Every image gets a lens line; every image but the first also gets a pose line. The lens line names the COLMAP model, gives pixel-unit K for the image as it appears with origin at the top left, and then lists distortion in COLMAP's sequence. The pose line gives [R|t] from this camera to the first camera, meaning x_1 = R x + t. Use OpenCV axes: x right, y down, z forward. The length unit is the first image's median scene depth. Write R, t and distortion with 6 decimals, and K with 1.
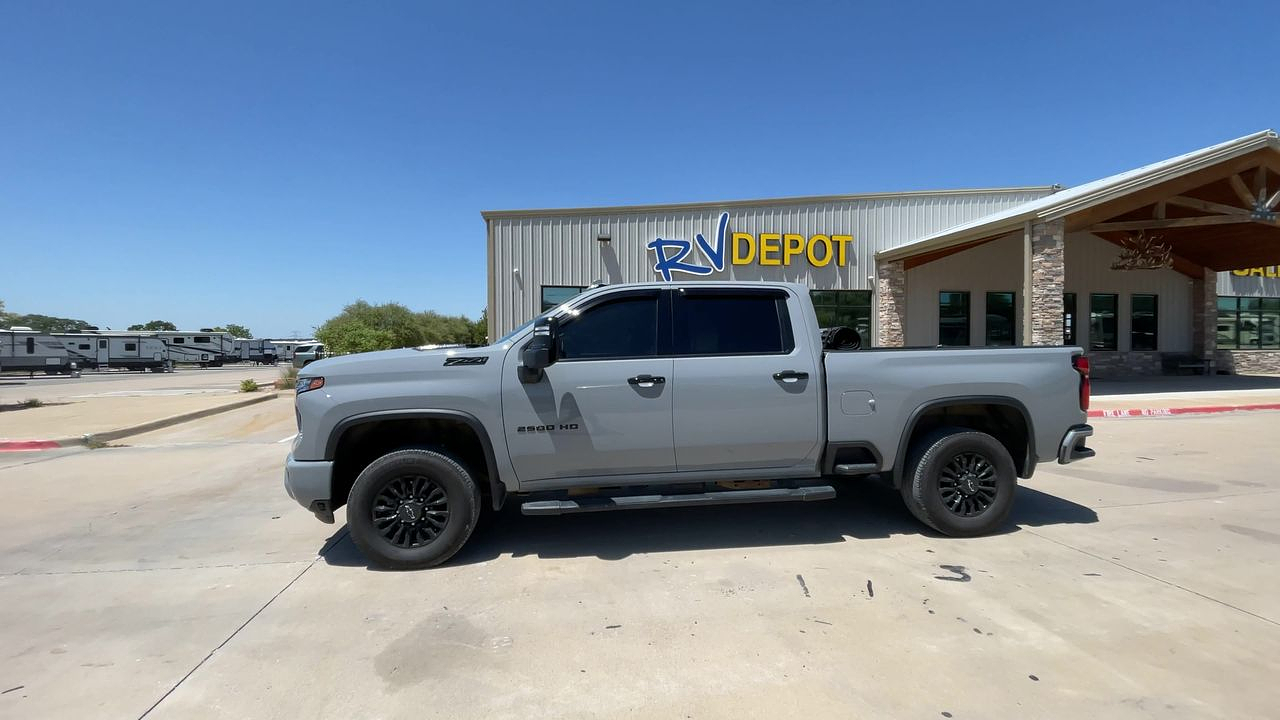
lens RADIAL K [[519.2, 0, 634.7], [0, 519.2, 356.7], [0, 0, 1]] dist [0.038676, -0.031177]
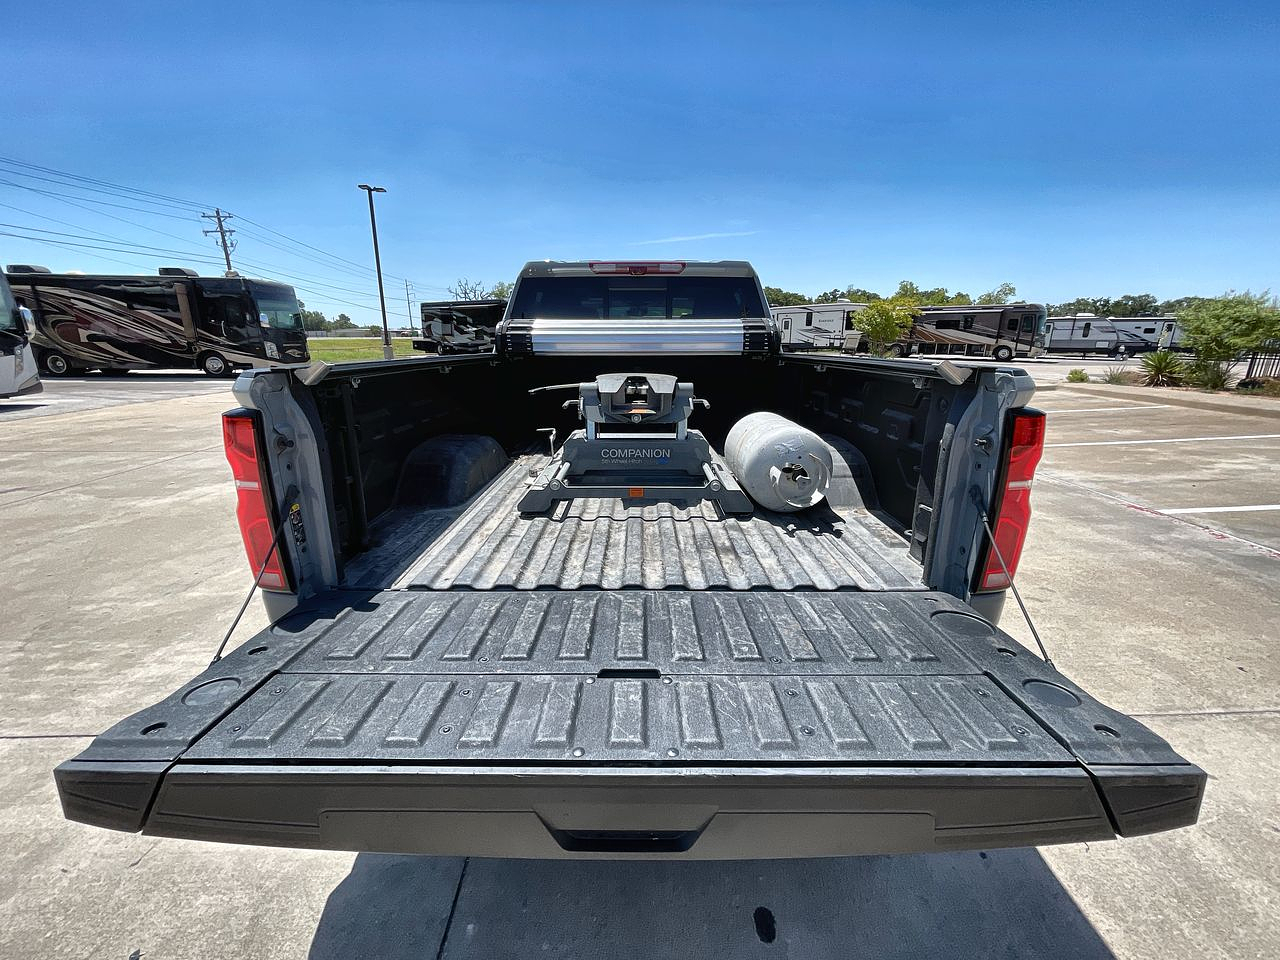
lens RADIAL K [[512.2, 0, 634.5], [0, 512.2, 479.6], [0, 0, 1]] dist [-0.000810, 0.000718]
pose [[-0.148437, 0.273143, -0.950452, 0.270705], [-0.012891, 0.960483, 0.278039, -0.009937], [0.988838, 0.053523, -0.139050, 0.313311]]
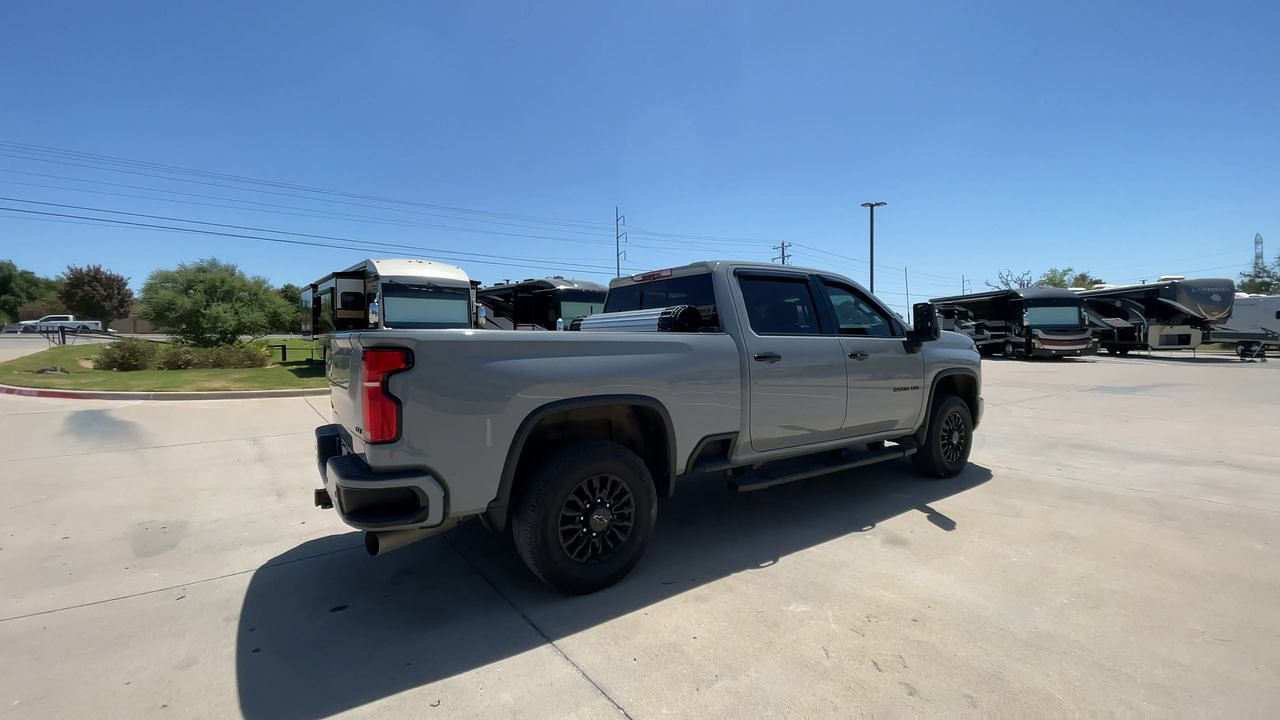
lens RADIAL K [[522.1, 0, 641.8], [0, 522.1, 359.9], [0, 0, 1]] dist [0.039668, -0.031623]
pose [[-0.888579, 0.039352, -0.457033, 0.207605], [0.014455, 0.998221, 0.057847, -0.005167], [0.458497, 0.044795, -0.887567, 0.500877]]
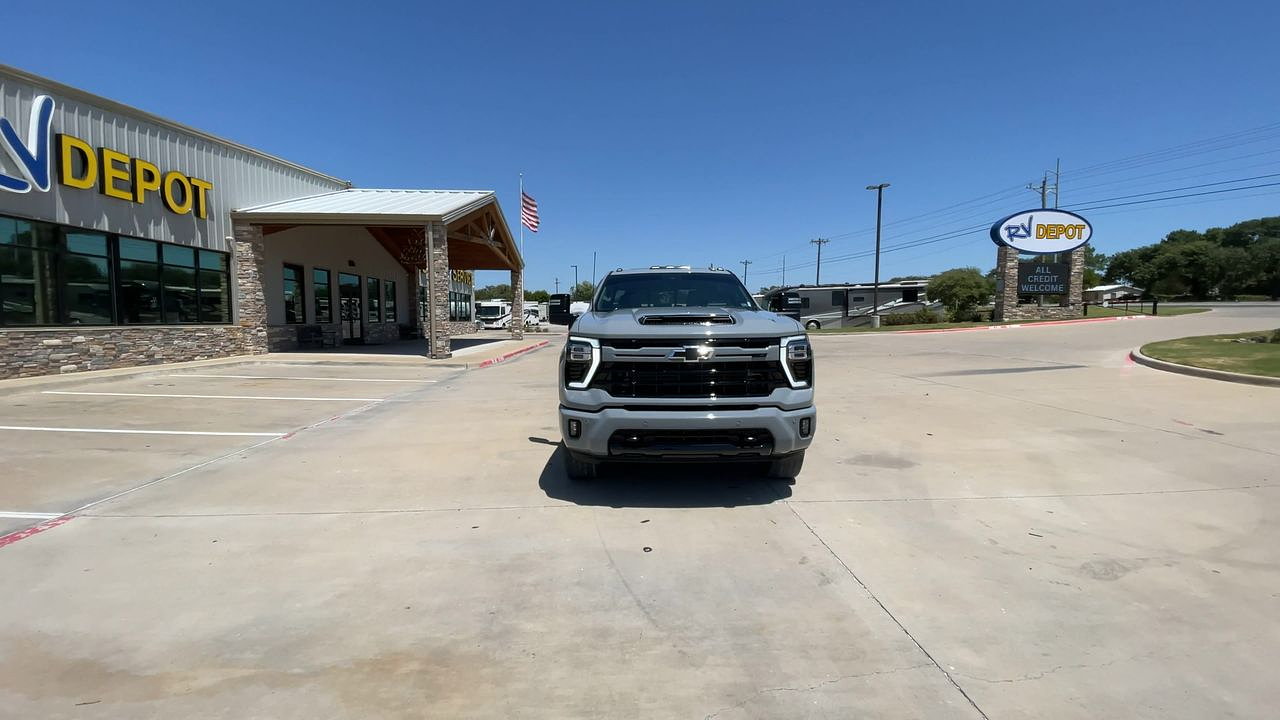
lens RADIAL K [[519.2, 0, 634.7], [0, 519.2, 356.7], [0, 0, 1]] dist [0.038676, -0.031177]
pose [[0.117171, -0.065500, 0.990949, -0.360403], [0.020111, 0.997775, 0.063573, 0.002527], [-0.992908, 0.012480, 0.118228, 0.250145]]
